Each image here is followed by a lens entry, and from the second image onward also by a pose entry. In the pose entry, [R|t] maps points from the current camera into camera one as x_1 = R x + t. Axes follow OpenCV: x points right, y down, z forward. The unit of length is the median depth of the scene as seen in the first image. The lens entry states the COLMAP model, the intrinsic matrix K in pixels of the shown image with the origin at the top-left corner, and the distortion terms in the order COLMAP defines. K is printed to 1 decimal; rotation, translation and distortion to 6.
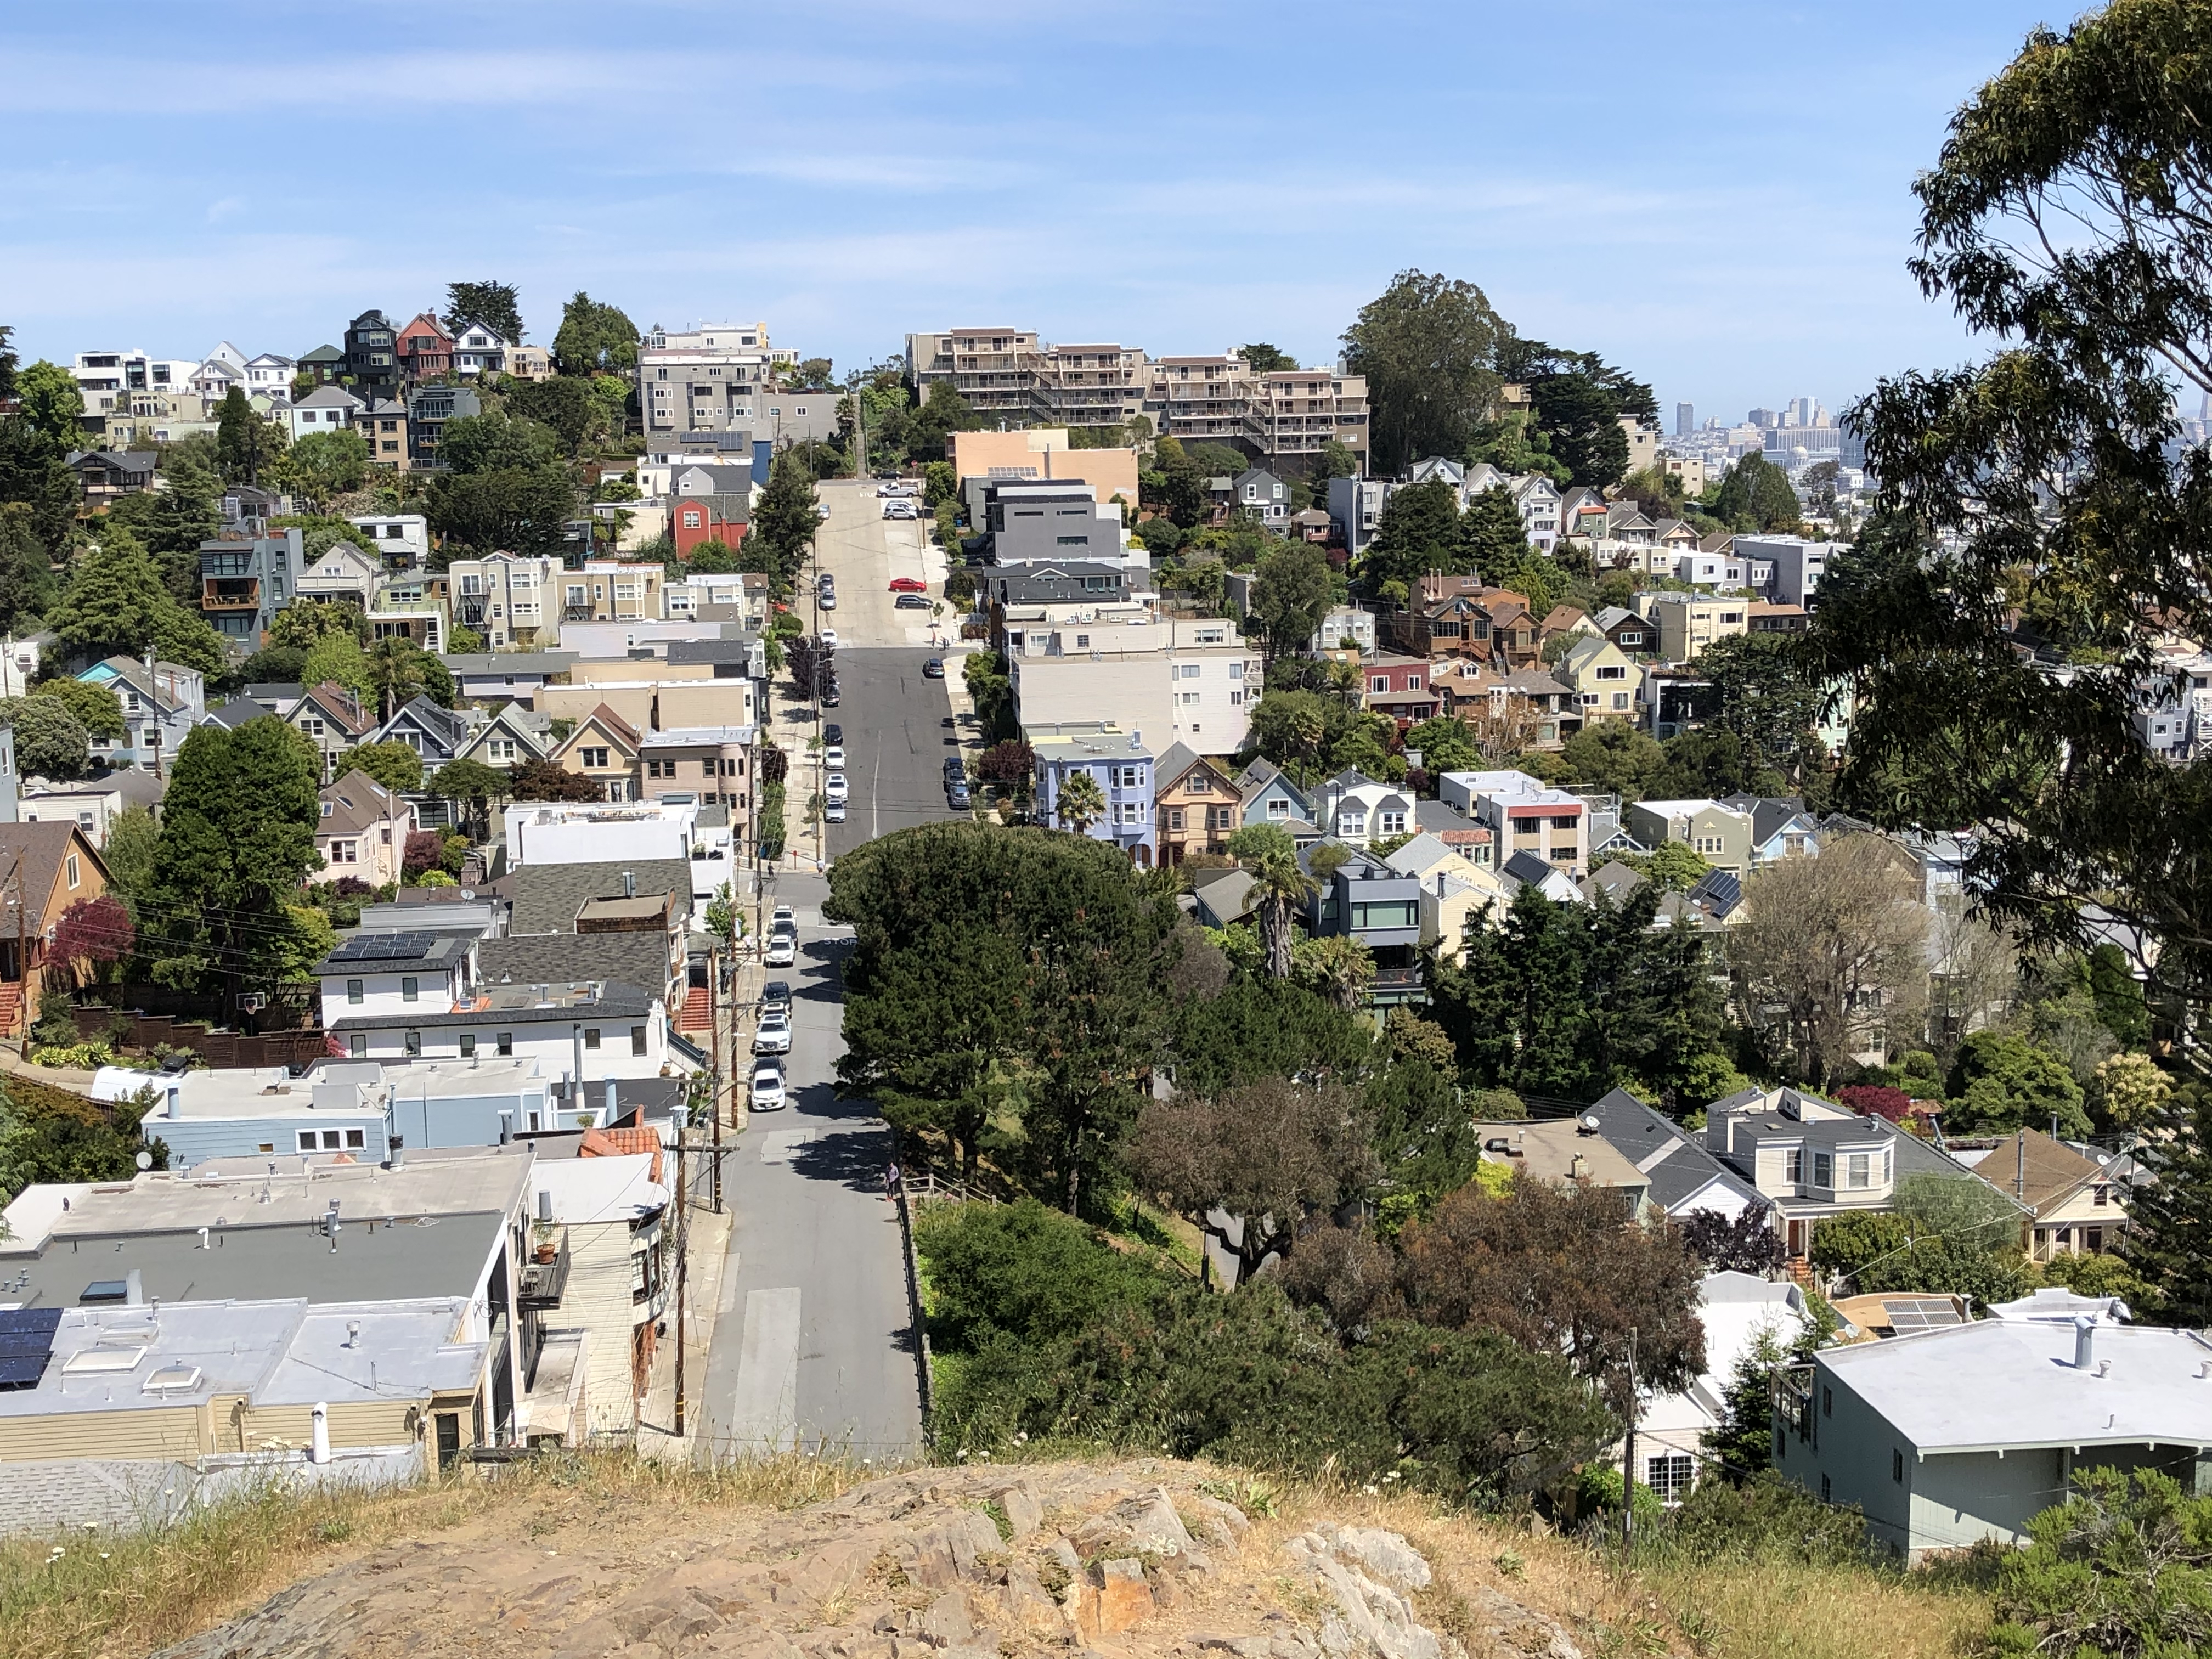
lens RADIAL K [[2603.4, 0, 1078.1], [0, 2603.4, 816.6], [0, 0, 1]] dist [0.219643, -0.839733]
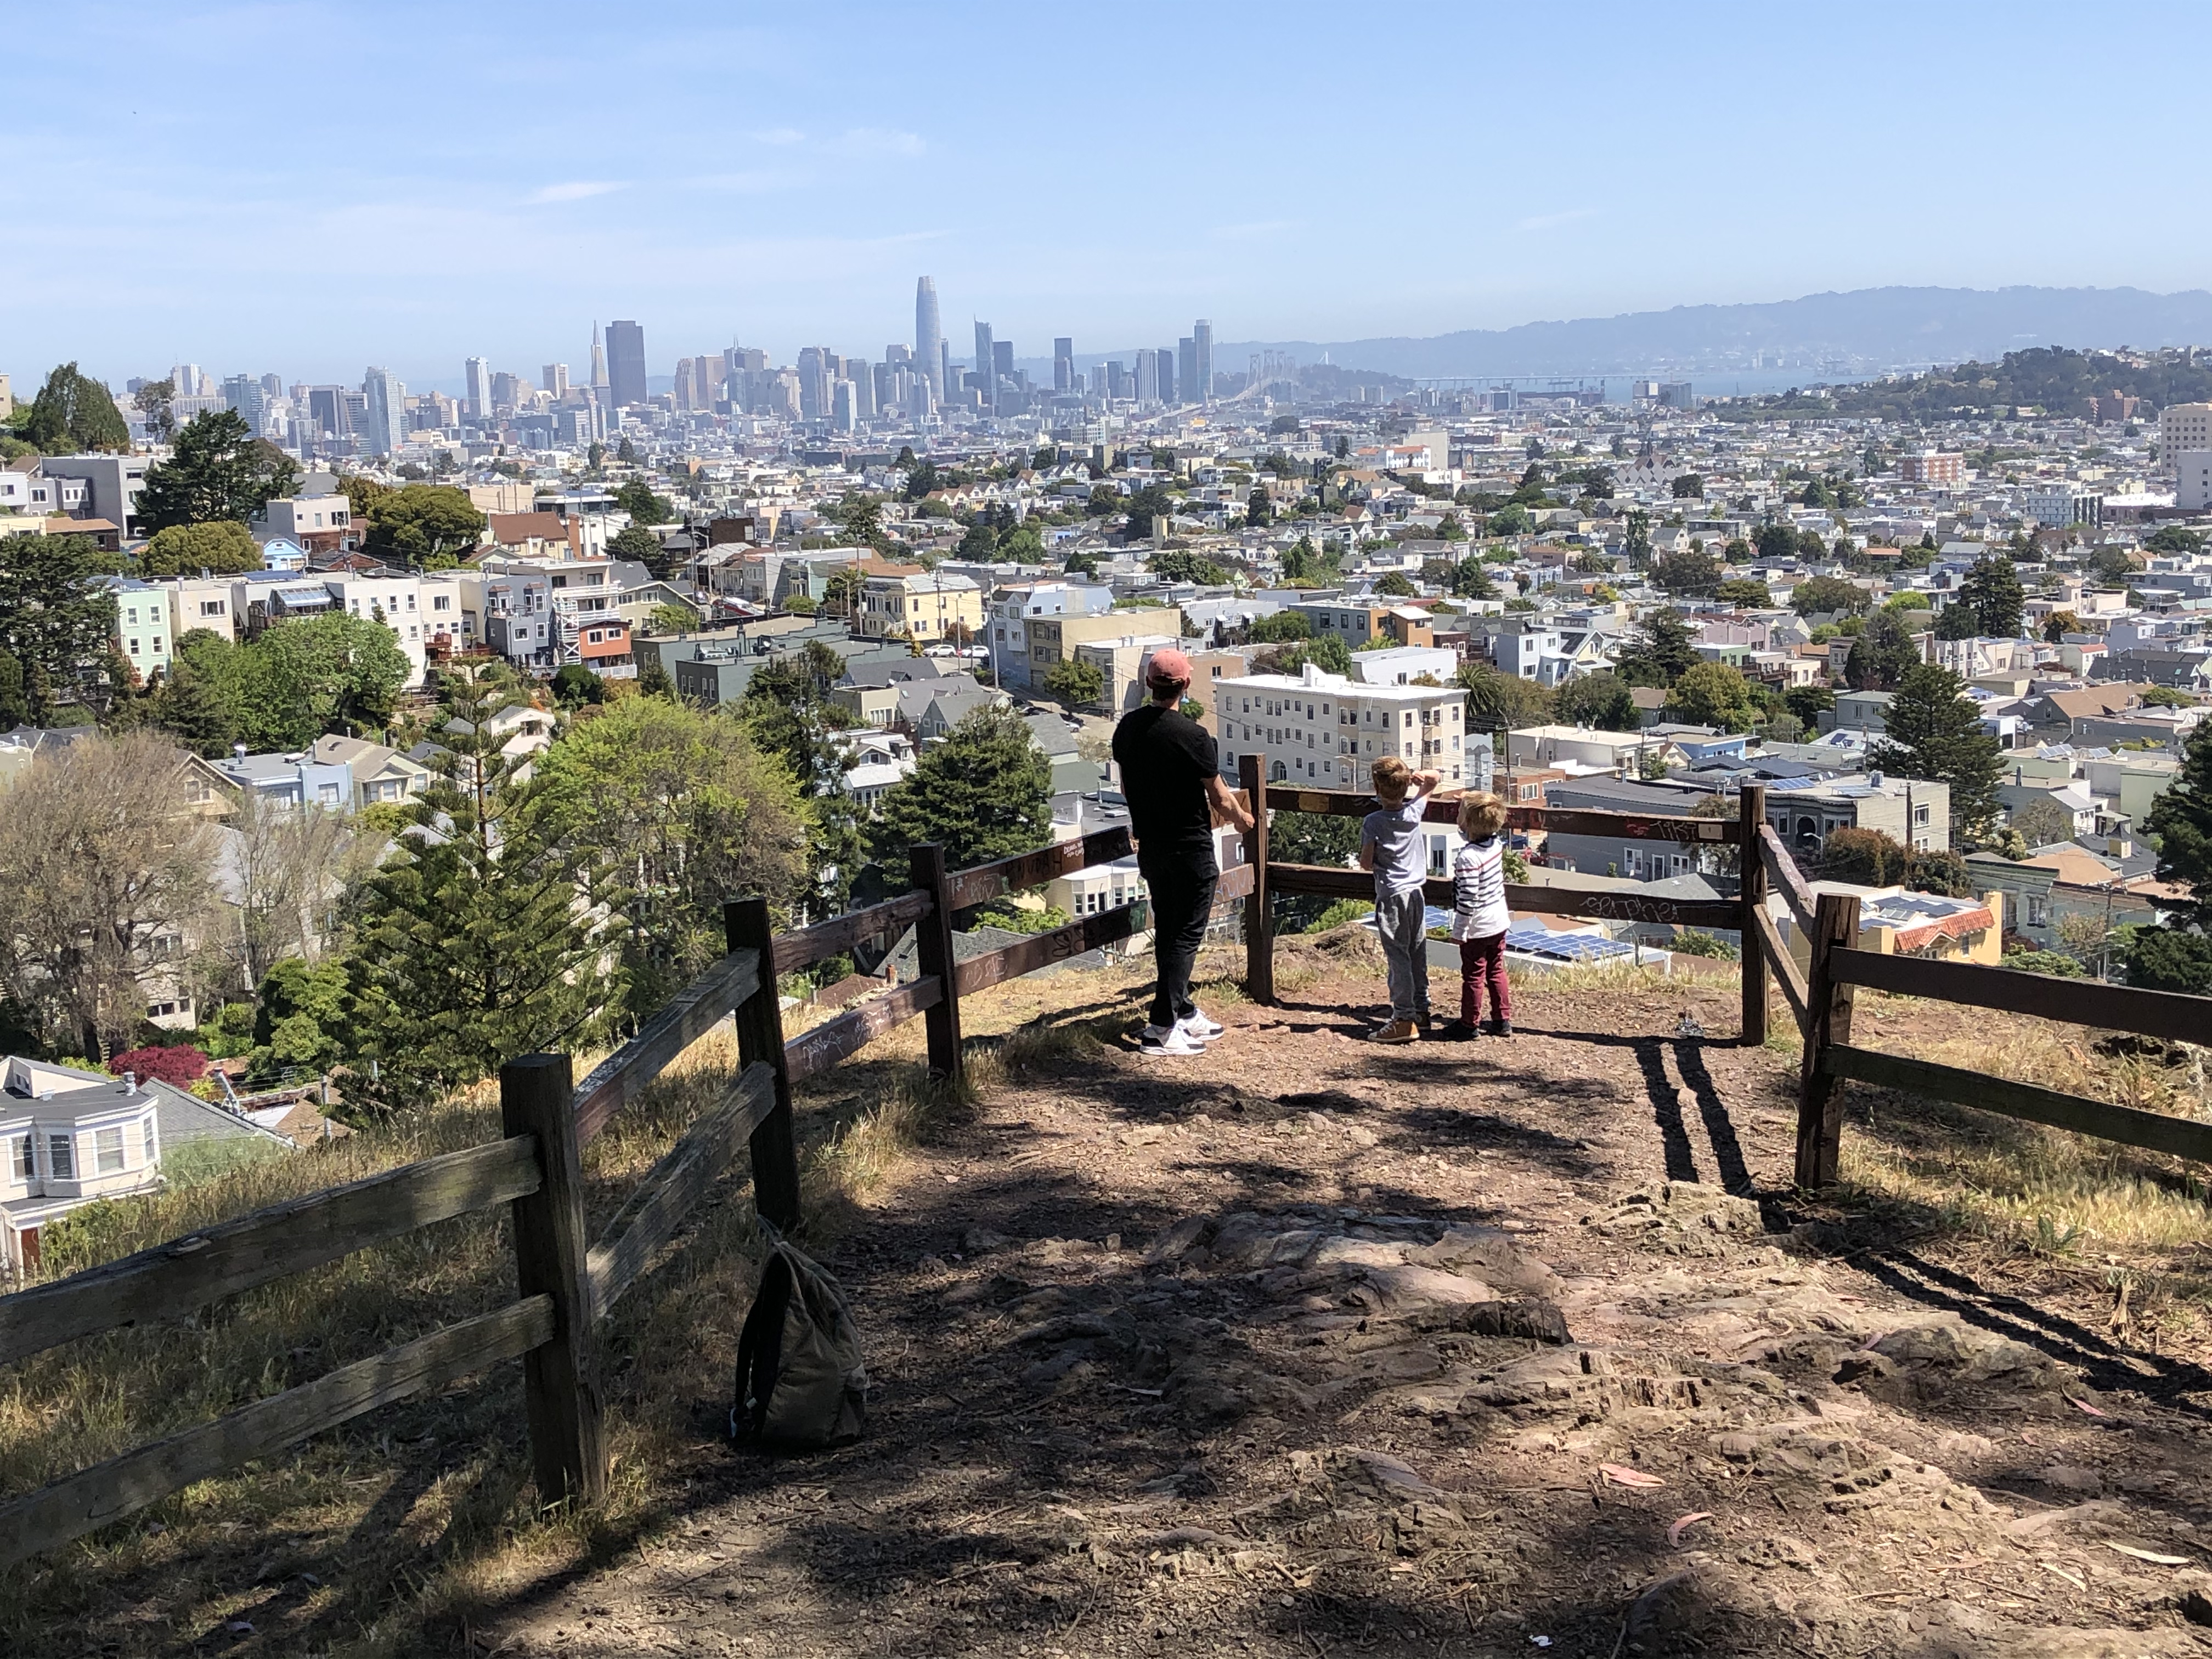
lens RADIAL K [[2780.3, 0, 1059.3], [0, 2780.3, 816.9], [0, 0, 1]] dist [0.219692, -0.809185]
pose [[0.847004, -0.090609, 0.523807, 0.056615], [0.090687, 0.995551, 0.025570, 0.021972], [-0.523794, 0.025845, 0.851453, 0.084215]]
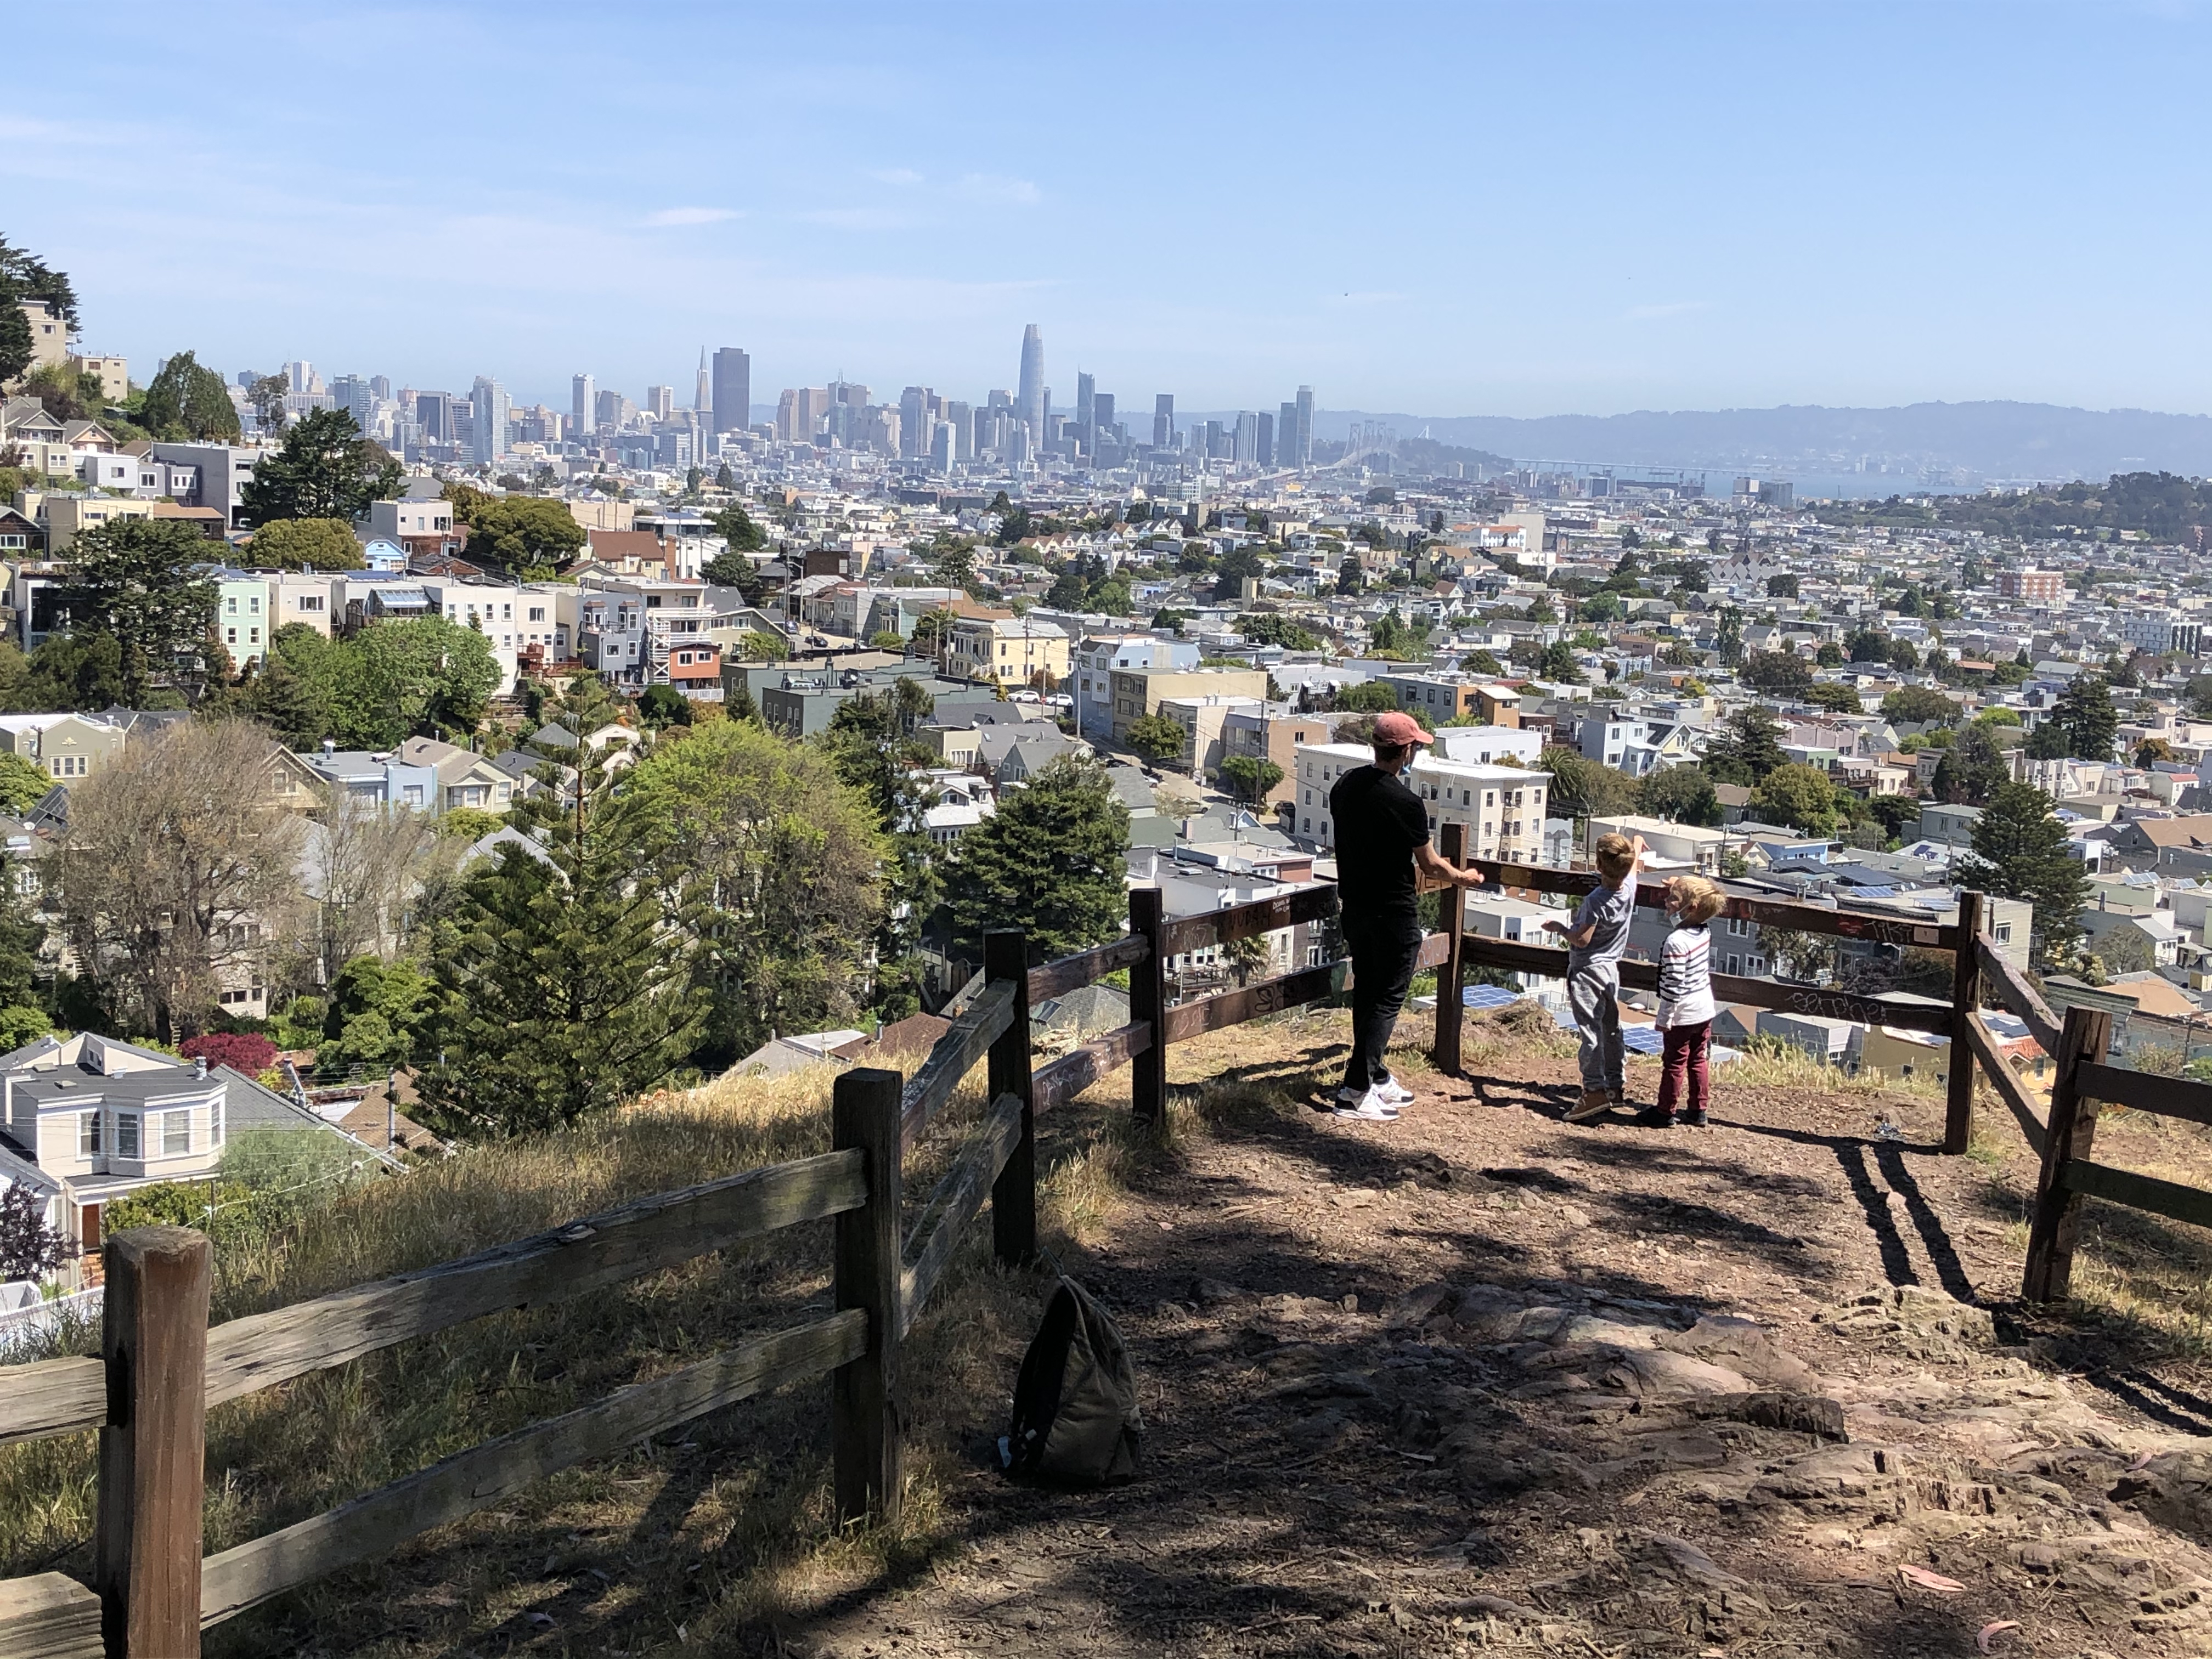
lens RADIAL K [[2783.2, 0, 1058.2], [0, 2783.2, 823.5], [0, 0, 1]] dist [0.207307, -0.738906]
pose [[0.863859, -0.019756, 0.503346, 0.054691], [0.018087, 0.999803, 0.008200, 0.021911], [-0.503408, 0.002020, 0.864046, 0.085255]]
